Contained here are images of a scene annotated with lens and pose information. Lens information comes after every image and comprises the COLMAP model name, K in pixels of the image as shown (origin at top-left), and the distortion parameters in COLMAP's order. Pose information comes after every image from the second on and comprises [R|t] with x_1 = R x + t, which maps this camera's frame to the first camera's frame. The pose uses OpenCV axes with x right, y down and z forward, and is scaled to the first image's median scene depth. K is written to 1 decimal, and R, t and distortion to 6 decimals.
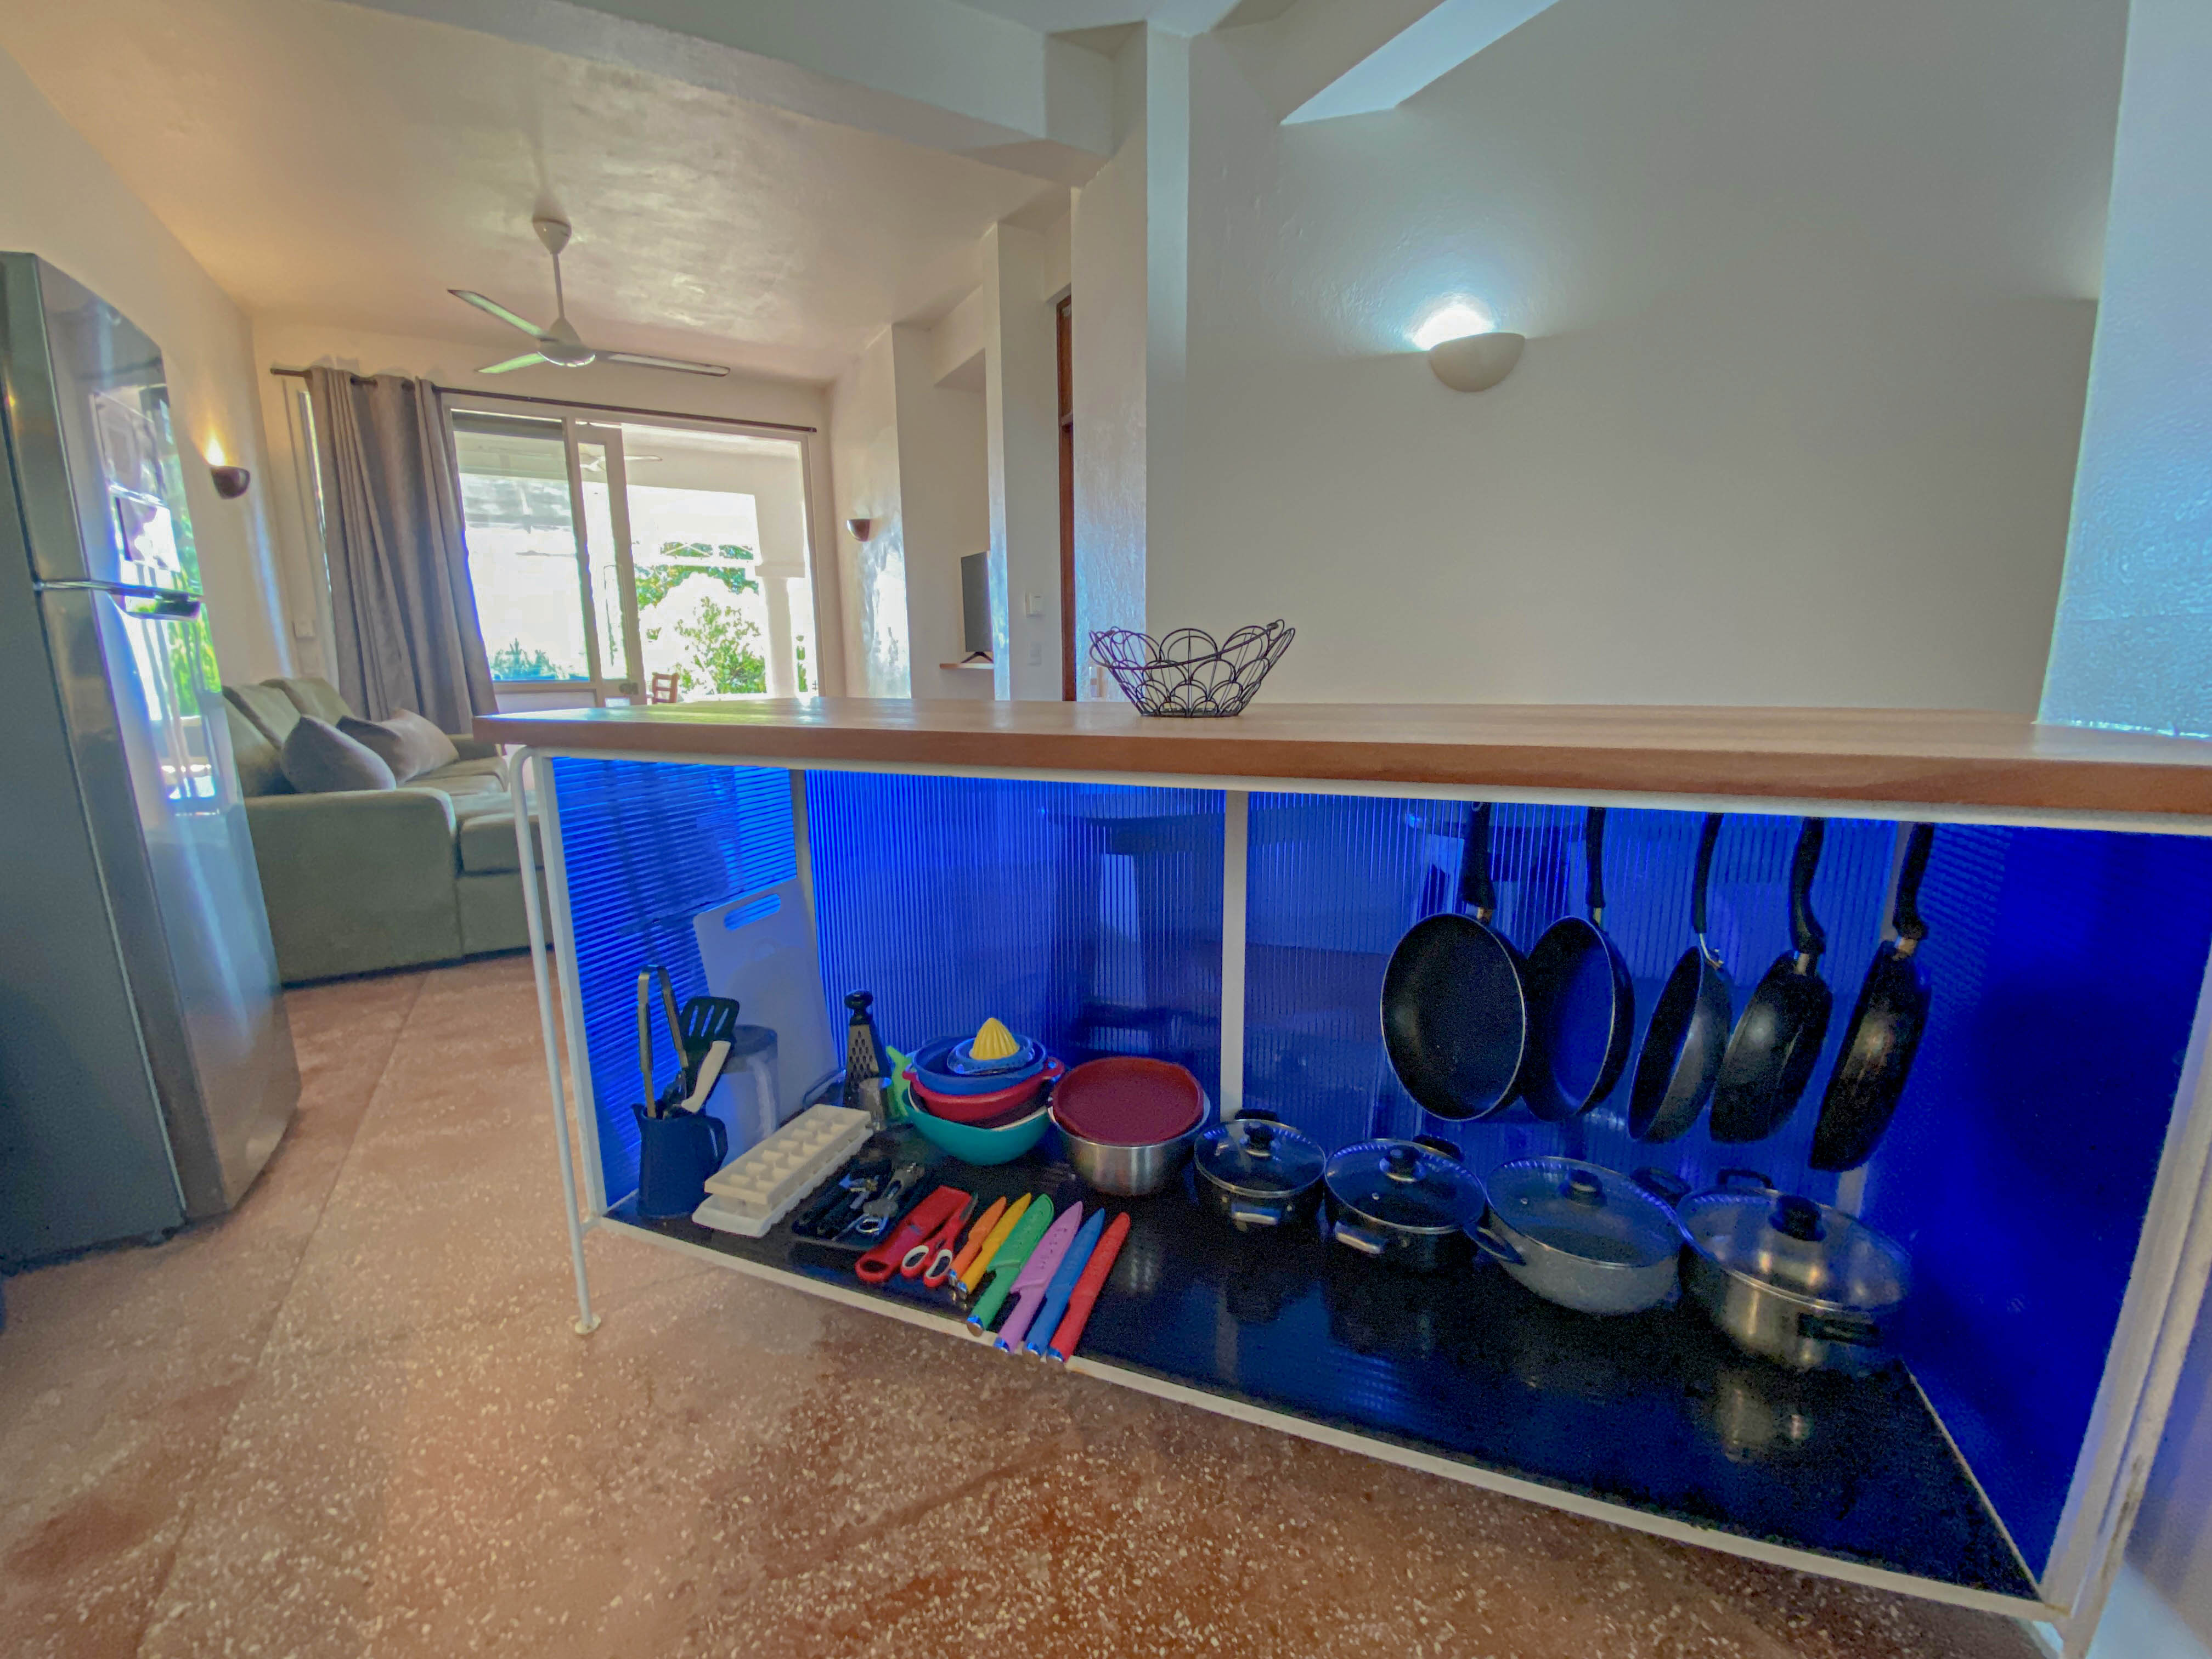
lens RADIAL K [[899.5, 0, 1101.6], [0, 899.5, 832.9], [0, 0, 1]] dist [0.001032, -0.007028]
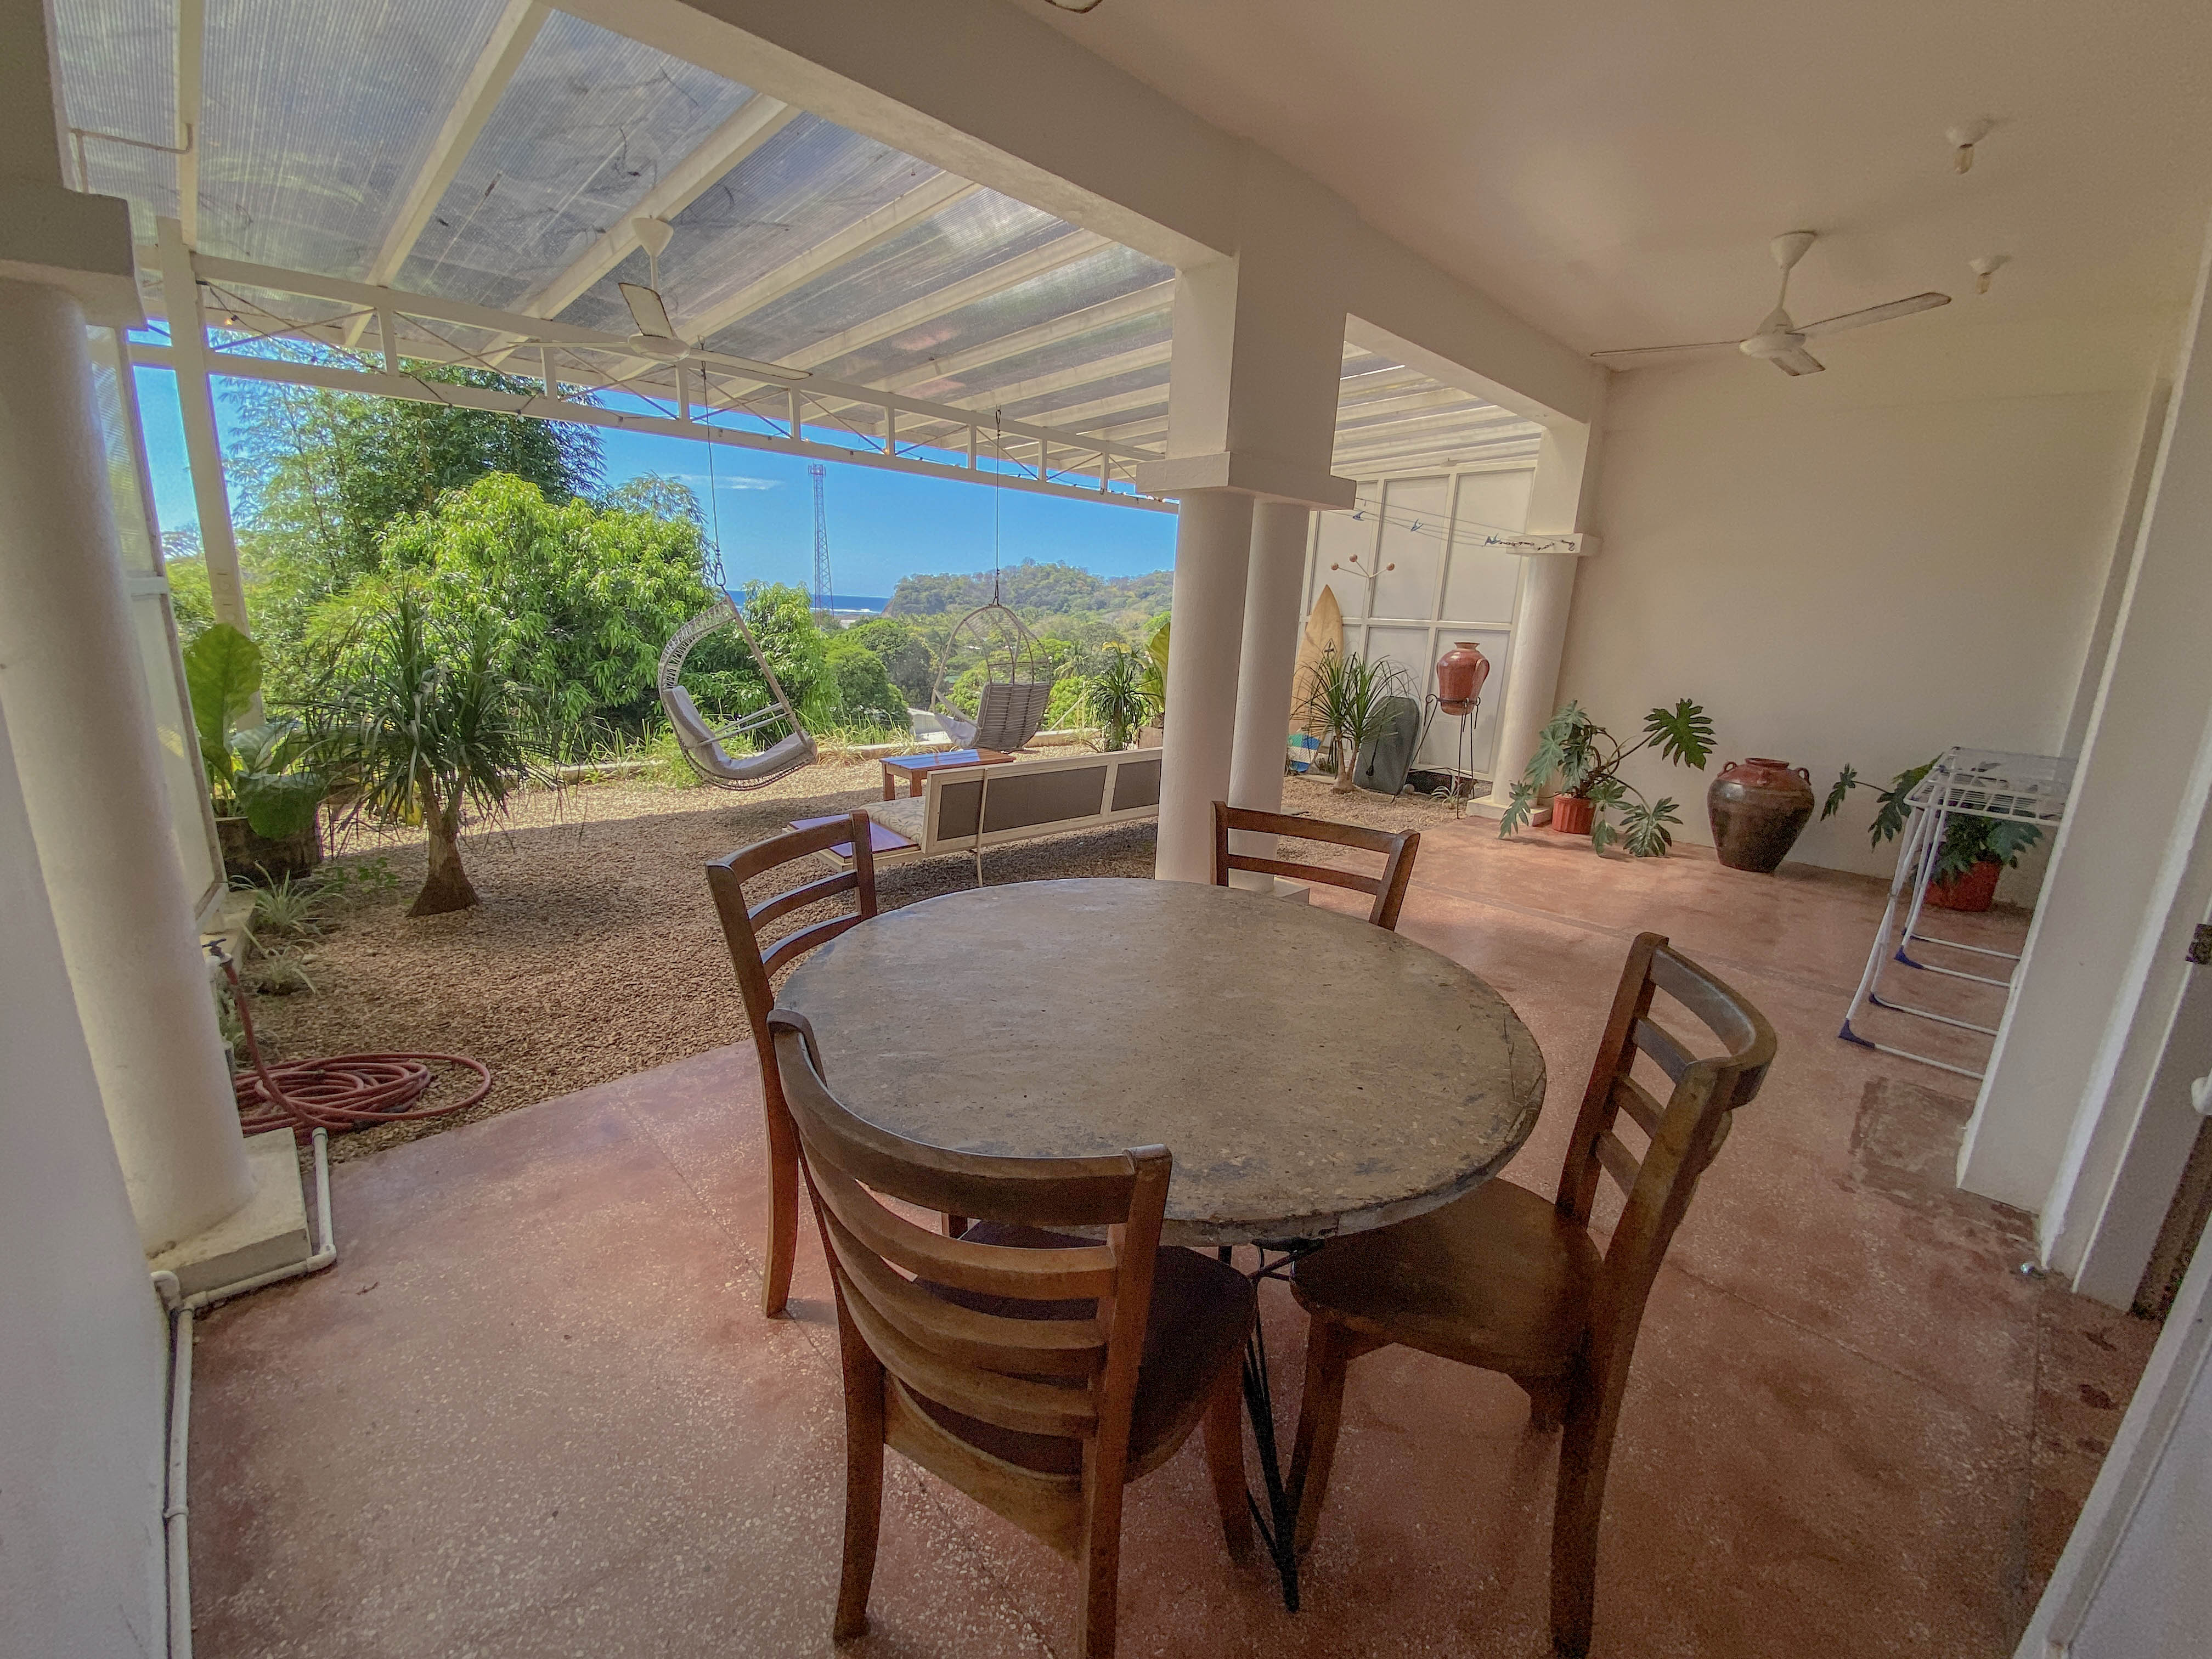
lens RADIAL K [[895.9, 0, 1098.7], [0, 895.9, 832.4], [0, 0, 1]] dist [0.017343, -0.018904]
pose [[0.969215, -0.015968, 0.245699, -0.902252], [0.001741, 0.998314, 0.058011, -0.276309], [-0.246211, -0.055797, 0.967609, 1.097028]]
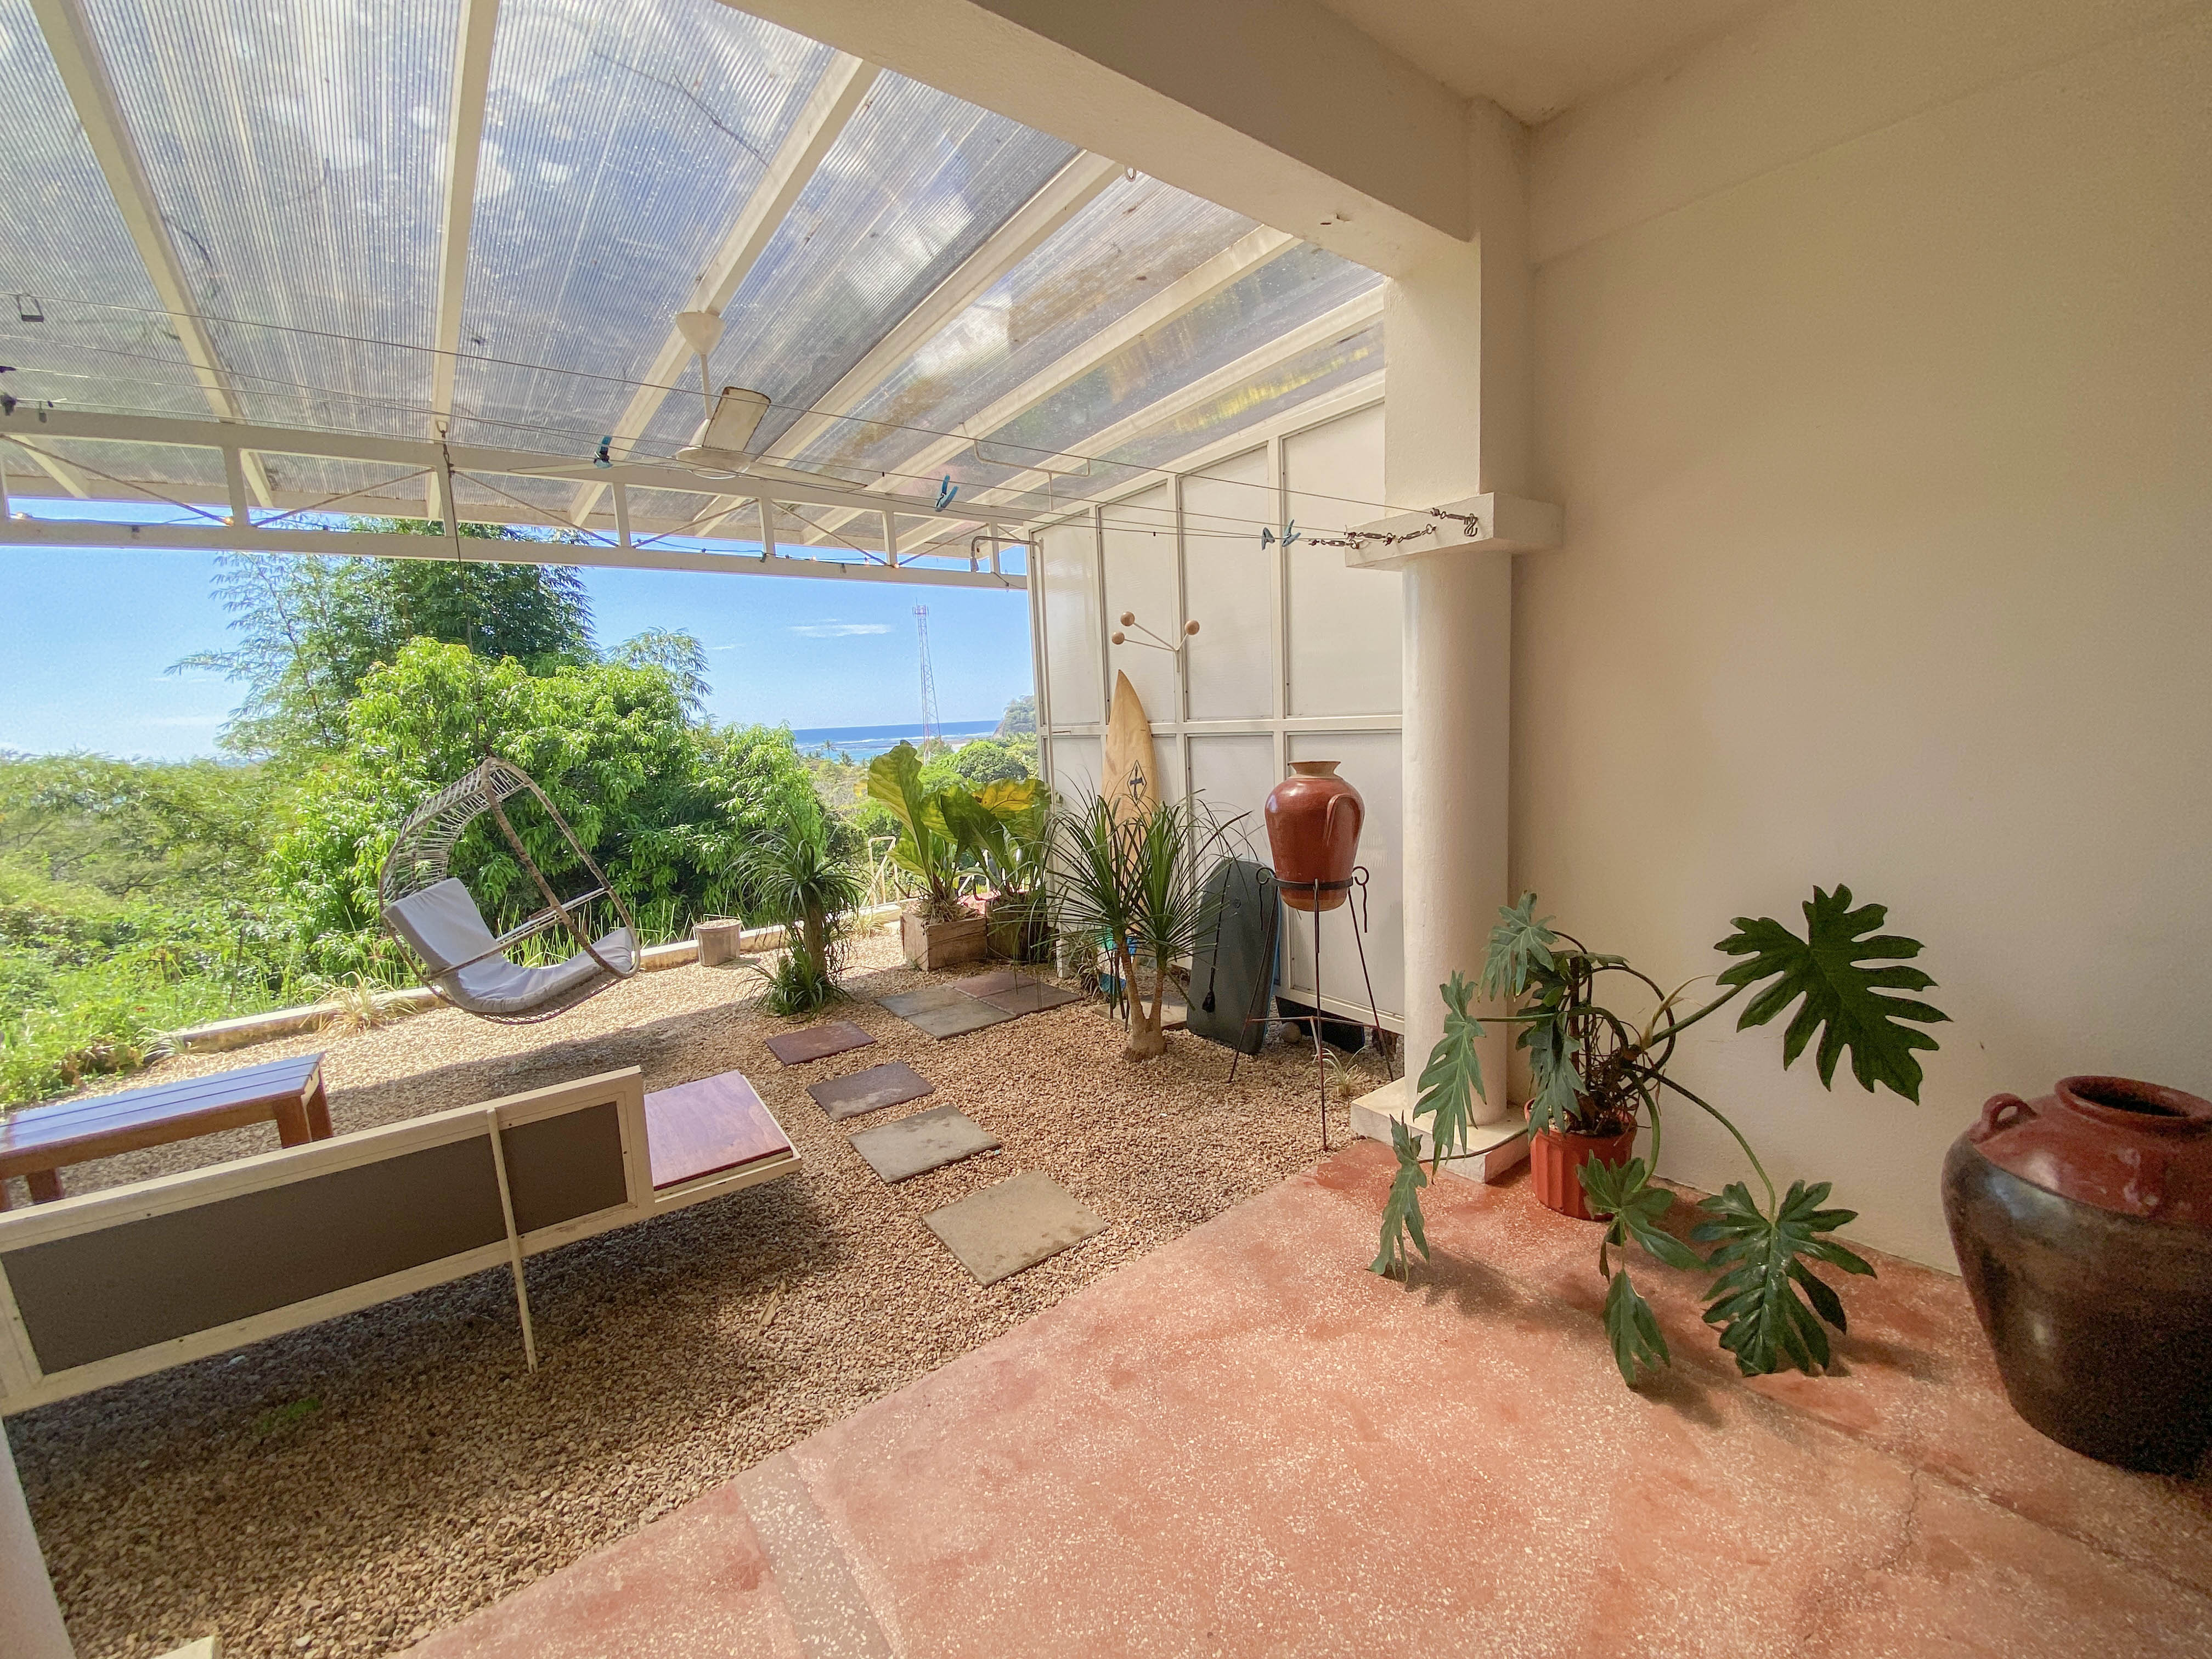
lens RADIAL K [[886.7, 0, 1107.0], [0, 886.7, 831.8], [0, 0, 1]] dist [0.013183, -0.021619]
pose [[0.988528, -0.061862, 0.137789, -0.320705], [0.070867, 0.995592, -0.061434, -0.392062], [-0.133381, 0.070494, 0.988555, 1.630614]]
